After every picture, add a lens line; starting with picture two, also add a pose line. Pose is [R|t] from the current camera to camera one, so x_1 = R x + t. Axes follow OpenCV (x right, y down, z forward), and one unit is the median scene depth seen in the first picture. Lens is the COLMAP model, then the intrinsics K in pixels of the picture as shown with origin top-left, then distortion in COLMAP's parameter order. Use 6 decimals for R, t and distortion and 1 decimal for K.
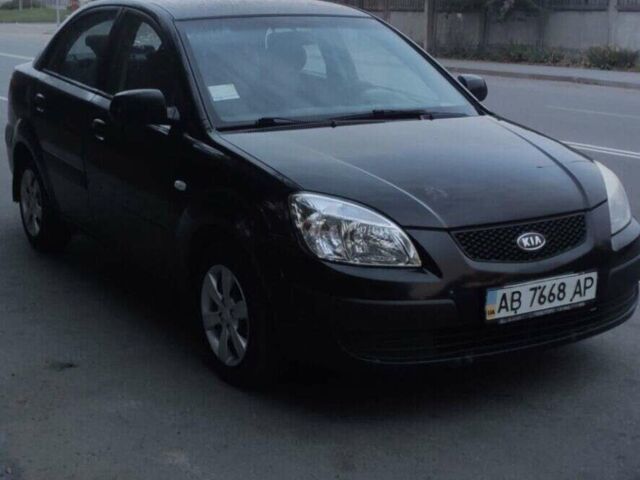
lens RADIAL K [[1076.1, 0, 320.0], [0, 1076.1, 240.0], [0, 0, 1]] dist [0.074837, 0.091074]
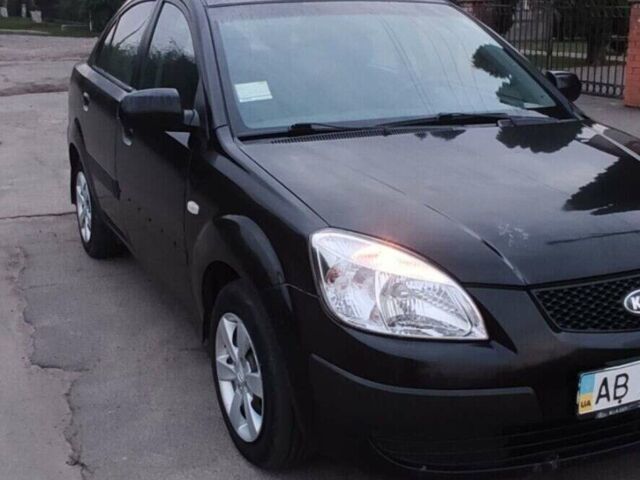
lens RADIAL K [[907.9, 0, 320.0], [0, 907.9, 240.0], [0, 0, 1]] dist [-0.044683, 0.001918]
pose [[0.993447, 0.018564, -0.112778, 0.047560], [-0.014789, 0.999305, 0.034222, -0.057702], [0.113335, -0.032330, 0.993031, 0.377152]]
